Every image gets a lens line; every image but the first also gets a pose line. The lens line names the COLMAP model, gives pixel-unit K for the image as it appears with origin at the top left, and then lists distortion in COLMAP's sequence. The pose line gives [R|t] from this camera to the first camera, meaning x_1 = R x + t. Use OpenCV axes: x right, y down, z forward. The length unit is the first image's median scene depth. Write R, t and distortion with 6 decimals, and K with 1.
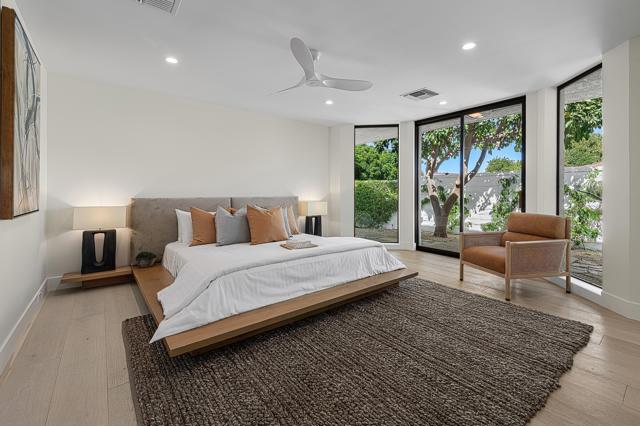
lens RADIAL K [[266.8, 0, 311.6], [0, 266.8, 191.8], [0, 0, 1]] dist [0.003823, -0.000273]
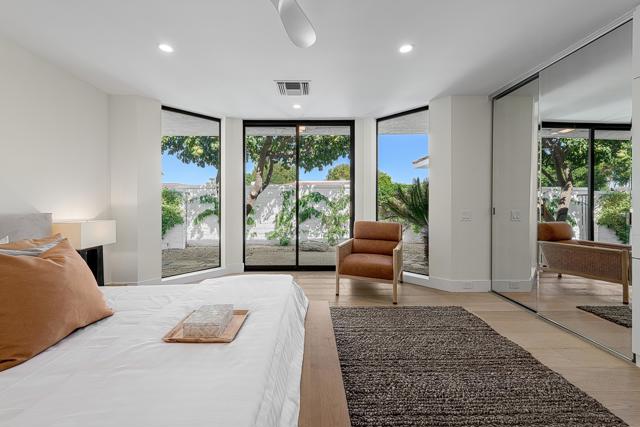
lens RADIAL K [[266.8, 0, 316.9], [0, 266.8, 202.2], [0, 0, 1]] dist [0.003823, -0.000273]
pose [[0.595432, 0.000042, 0.803406, -0.190474], [0.001643, 0.999998, -0.001270, -0.001249], [-0.803404, 0.002076, 0.595430, 0.370091]]
